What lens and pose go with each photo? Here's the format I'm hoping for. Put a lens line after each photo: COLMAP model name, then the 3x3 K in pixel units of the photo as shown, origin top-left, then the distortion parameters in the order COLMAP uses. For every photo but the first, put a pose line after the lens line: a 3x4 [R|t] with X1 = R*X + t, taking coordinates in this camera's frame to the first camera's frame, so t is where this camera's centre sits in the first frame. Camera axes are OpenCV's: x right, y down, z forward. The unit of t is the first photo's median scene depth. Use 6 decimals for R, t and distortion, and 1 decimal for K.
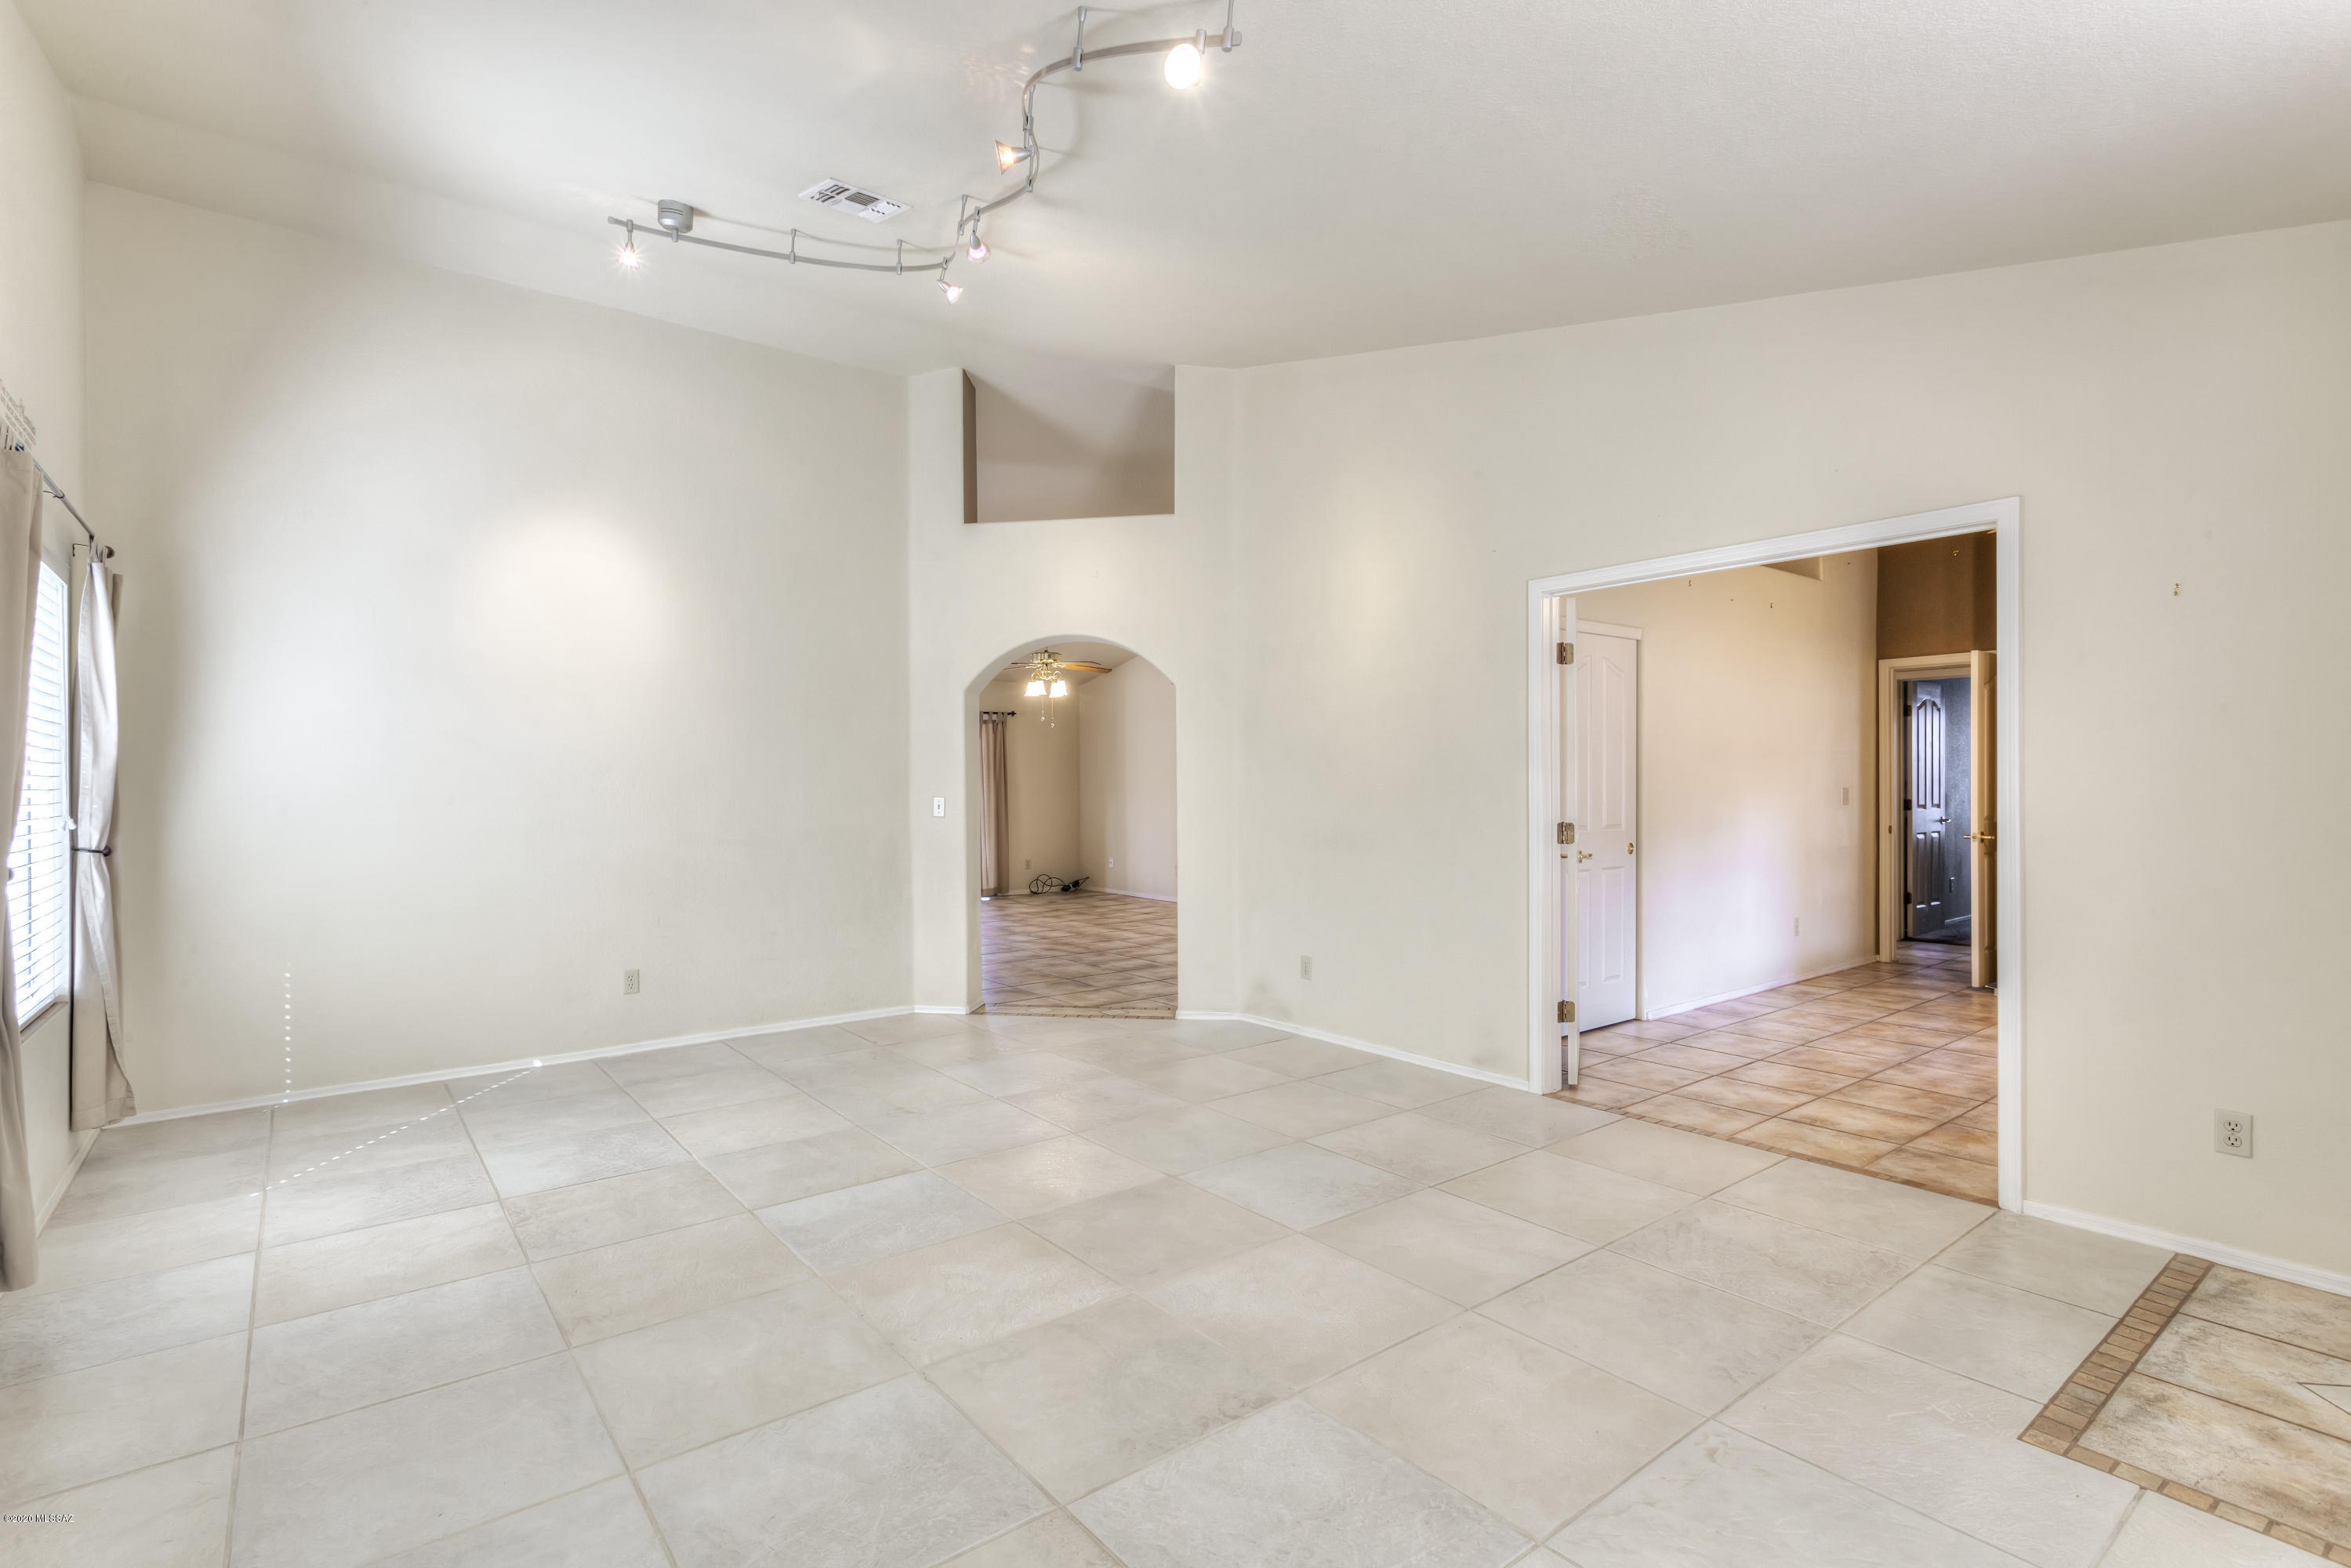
lens RADIAL K [[1103.3, 0, 1165.1], [0, 1103.3, 785.1], [0, 0, 1]] dist [0.001827, 0.000077]
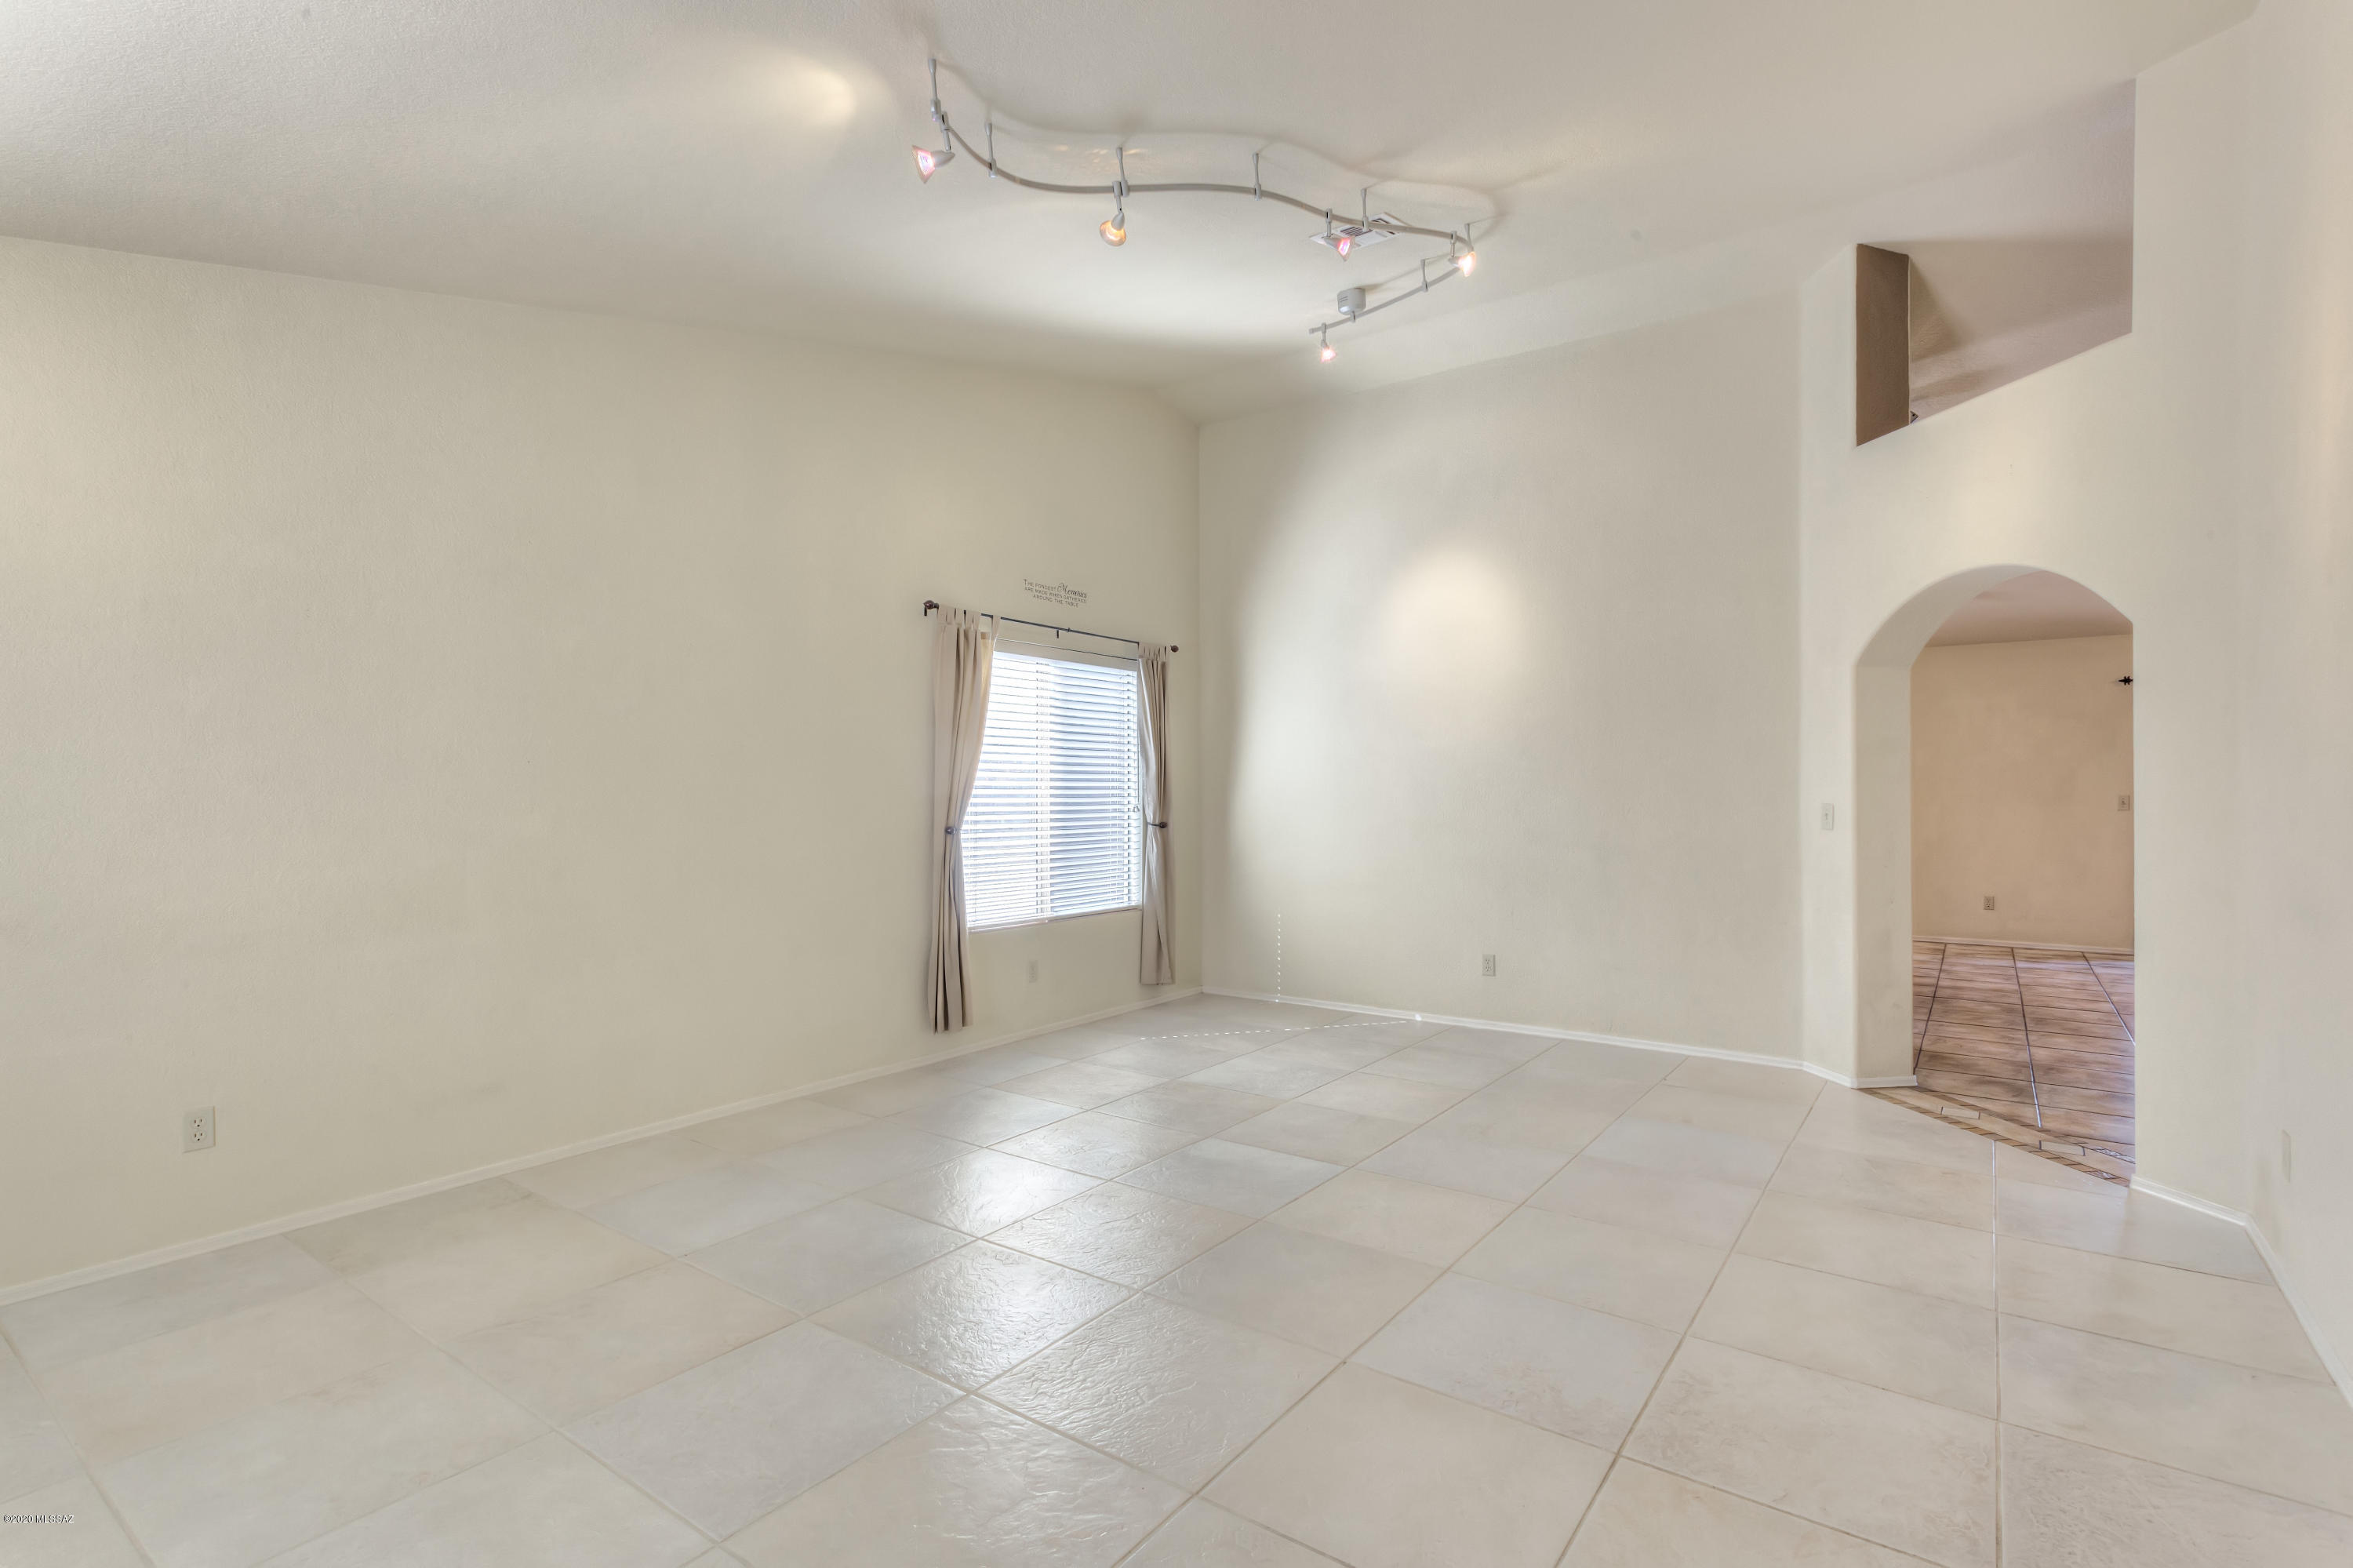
lens RADIAL K [[1104.2, 0, 1169.4], [0, 1104.2, 786.6], [0, 0, 1]] dist [0.001827, 0.000077]
pose [[0.277487, 0.004095, -0.960721, 0.559086], [-0.000767, 0.999992, 0.004041, -0.005875], [0.960729, -0.000384, 0.277488, 0.436902]]
